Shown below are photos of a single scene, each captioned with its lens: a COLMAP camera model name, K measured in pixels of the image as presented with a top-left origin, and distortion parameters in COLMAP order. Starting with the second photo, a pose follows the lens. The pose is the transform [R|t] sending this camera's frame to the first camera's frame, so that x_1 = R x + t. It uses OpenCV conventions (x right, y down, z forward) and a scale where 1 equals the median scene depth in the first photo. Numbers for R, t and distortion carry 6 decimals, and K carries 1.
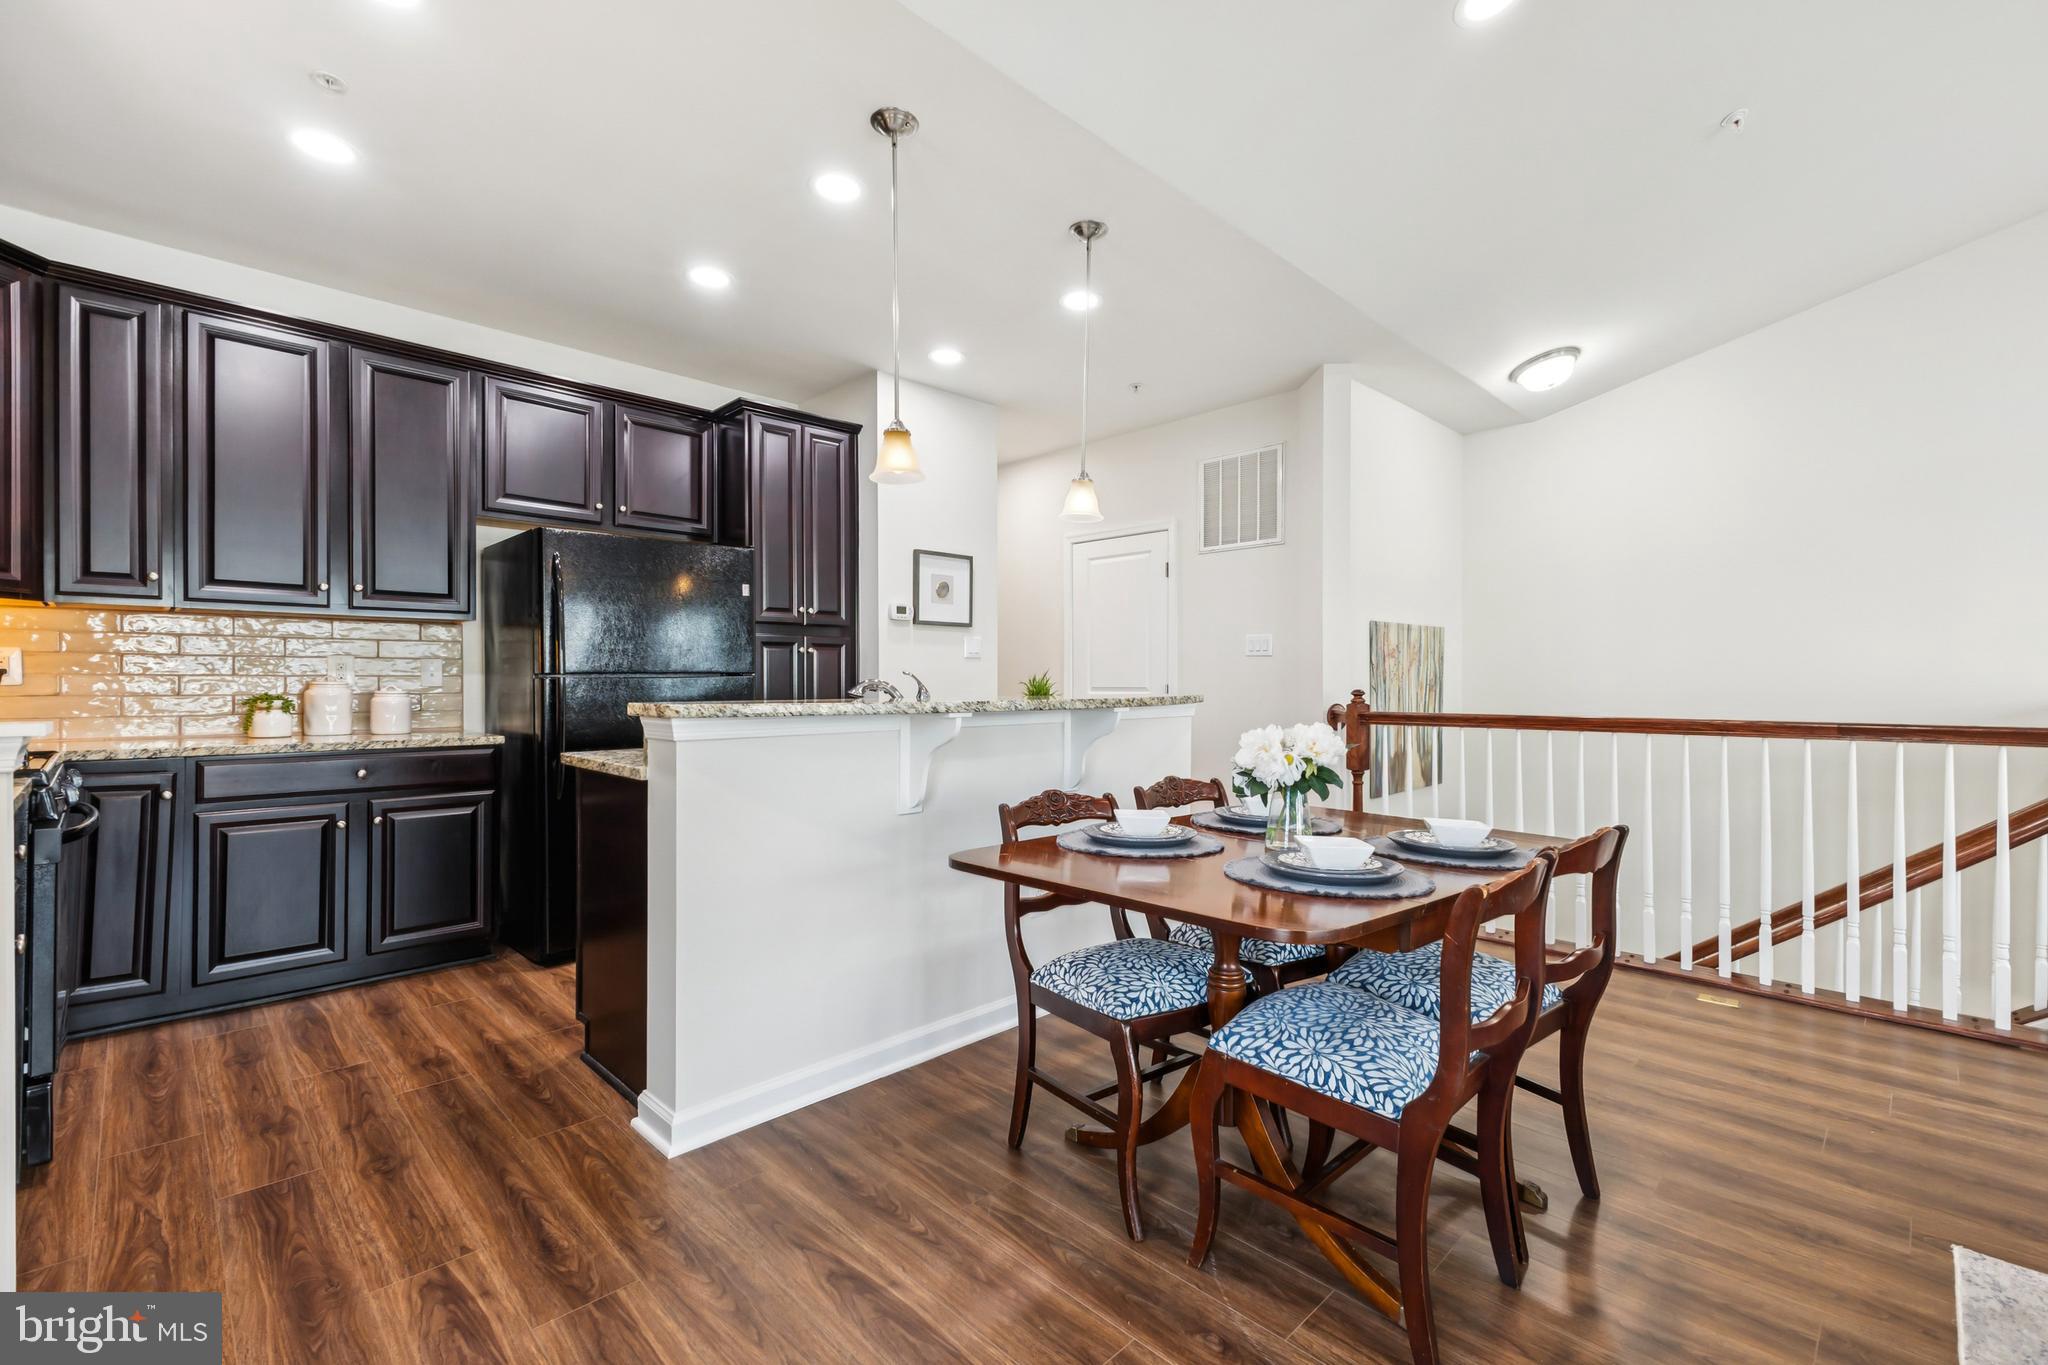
lens RADIAL K [[892.3, 0, 1026.1], [0, 892.3, 684.7], [0, 0, 1]] dist [0.011702, -0.003135]
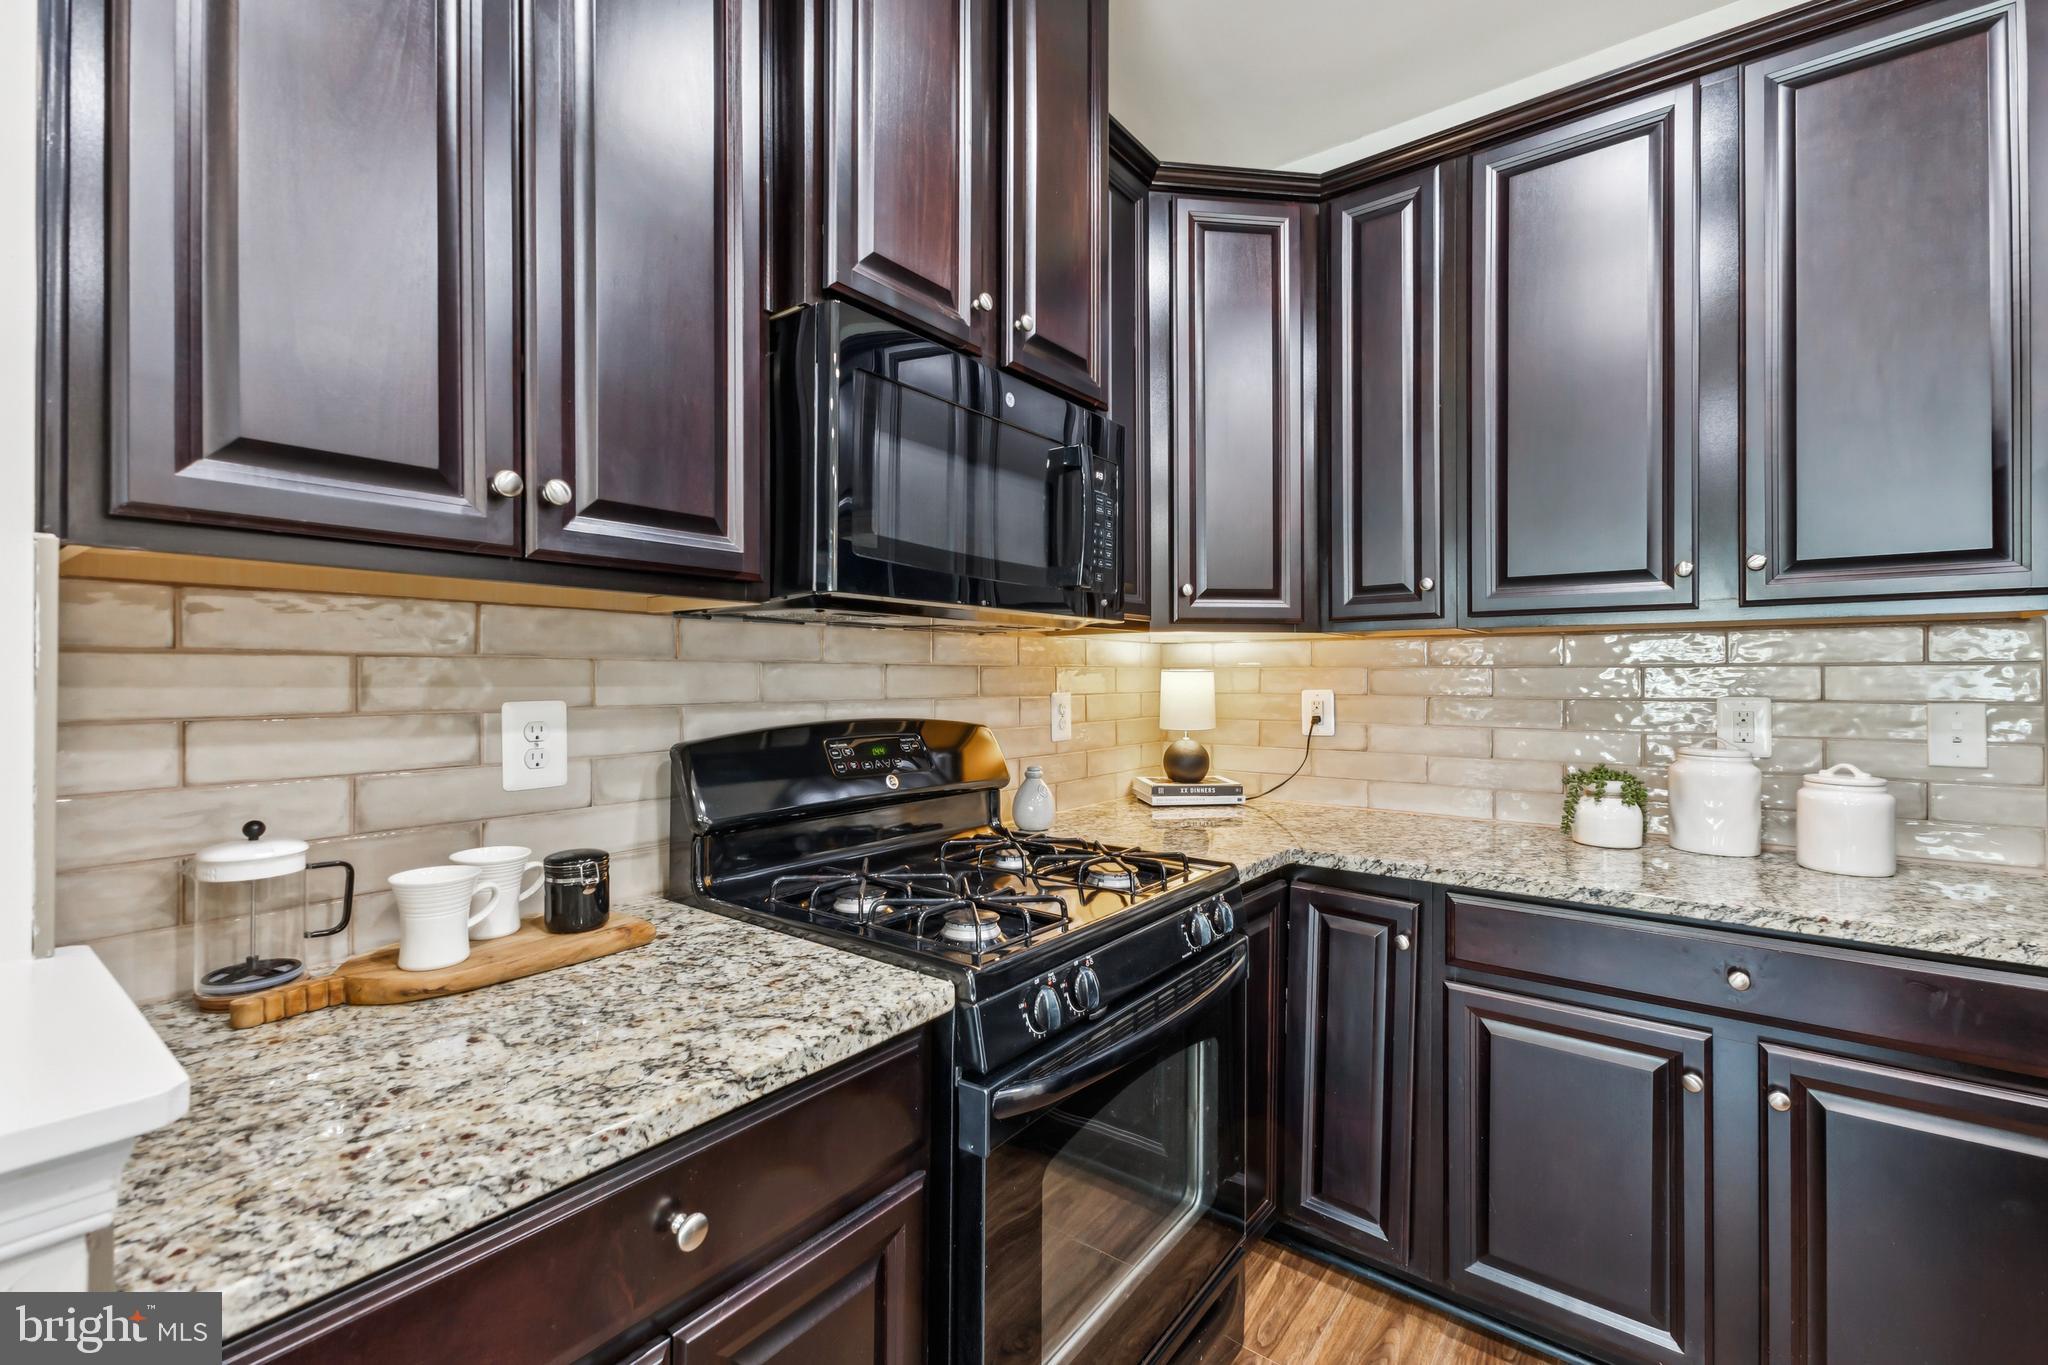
lens RADIAL K [[892.3, 0, 1012.5], [0, 892.3, 669.1], [0, 0, 1]] dist [0.011702, -0.003135]
pose [[0.130198, -0.013031, -0.991402, -0.287287], [-0.003510, 0.999901, -0.013604, -0.037917], [0.991482, 0.005251, 0.130140, 0.485102]]
